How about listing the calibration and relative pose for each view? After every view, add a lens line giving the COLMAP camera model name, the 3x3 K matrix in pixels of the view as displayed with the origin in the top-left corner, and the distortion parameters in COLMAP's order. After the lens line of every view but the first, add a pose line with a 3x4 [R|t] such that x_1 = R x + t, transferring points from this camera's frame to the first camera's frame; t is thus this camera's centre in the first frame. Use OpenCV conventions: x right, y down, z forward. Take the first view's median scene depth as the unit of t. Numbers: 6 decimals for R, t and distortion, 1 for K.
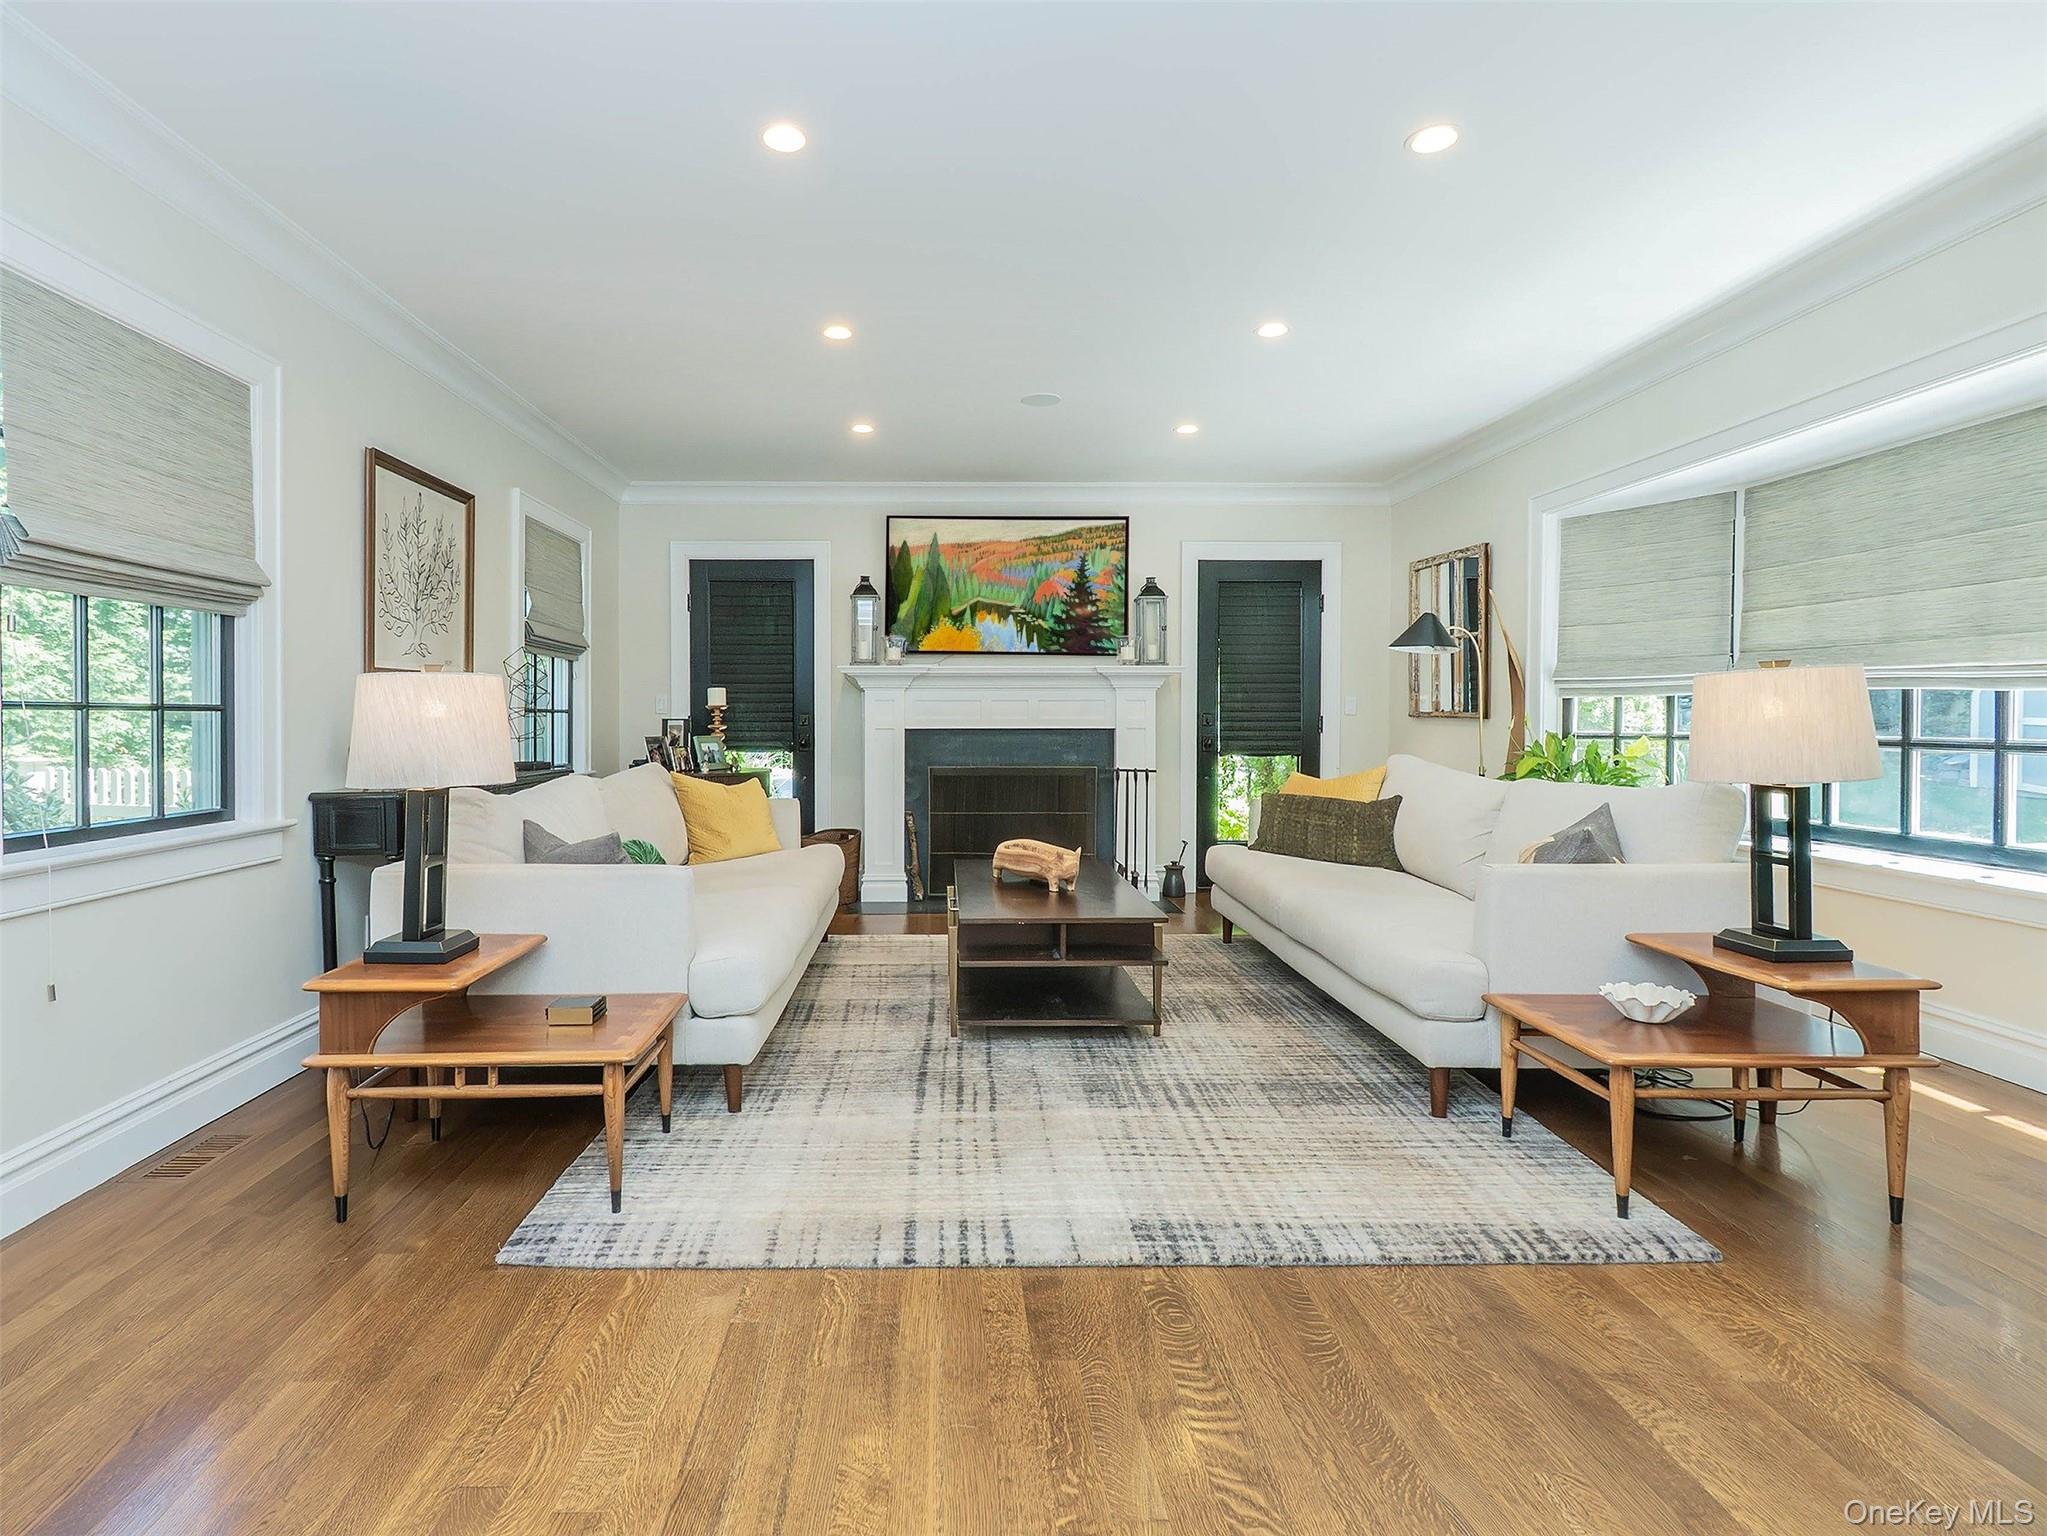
lens RADIAL K [[1008.3, 0, 1021.9], [0, 1008.3, 741.5], [0, 0, 1]] dist [0.005261, 0.001083]
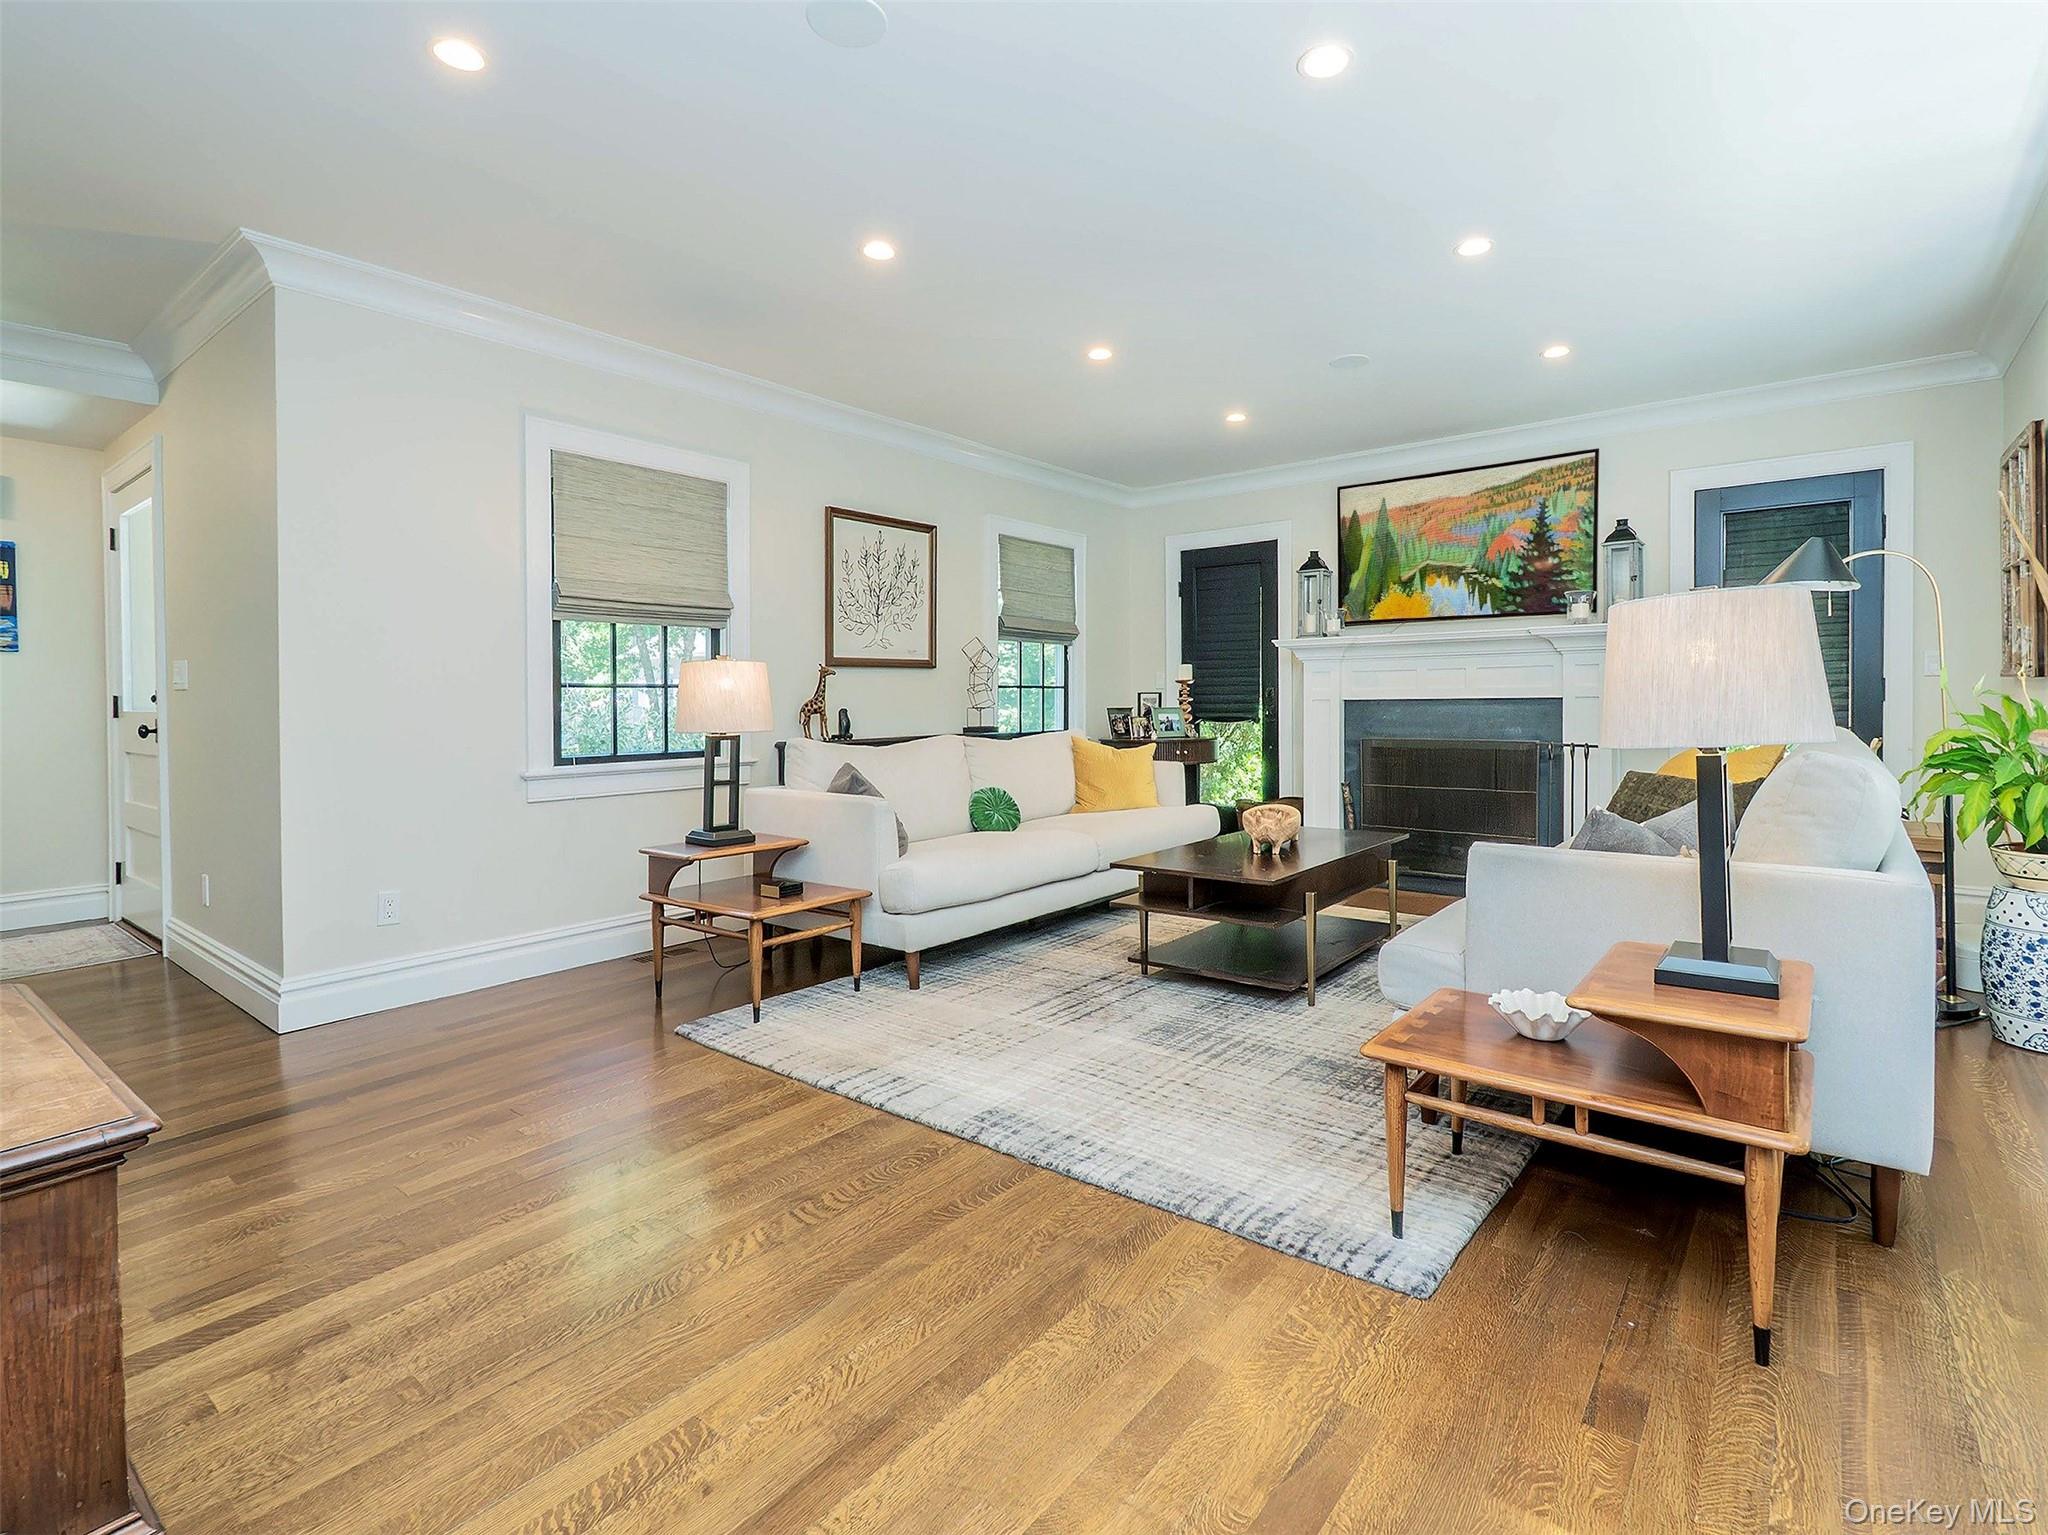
lens RADIAL K [[990.6, 0, 1023.3], [0, 990.6, 720.1], [0, 0, 1]] dist [0.021160, 0.000199]
pose [[0.780952, 0.004218, -0.624577, 0.253225], [-0.003511, 0.999991, 0.002363, 0.006377], [0.624582, 0.000348, 0.780960, 0.035149]]
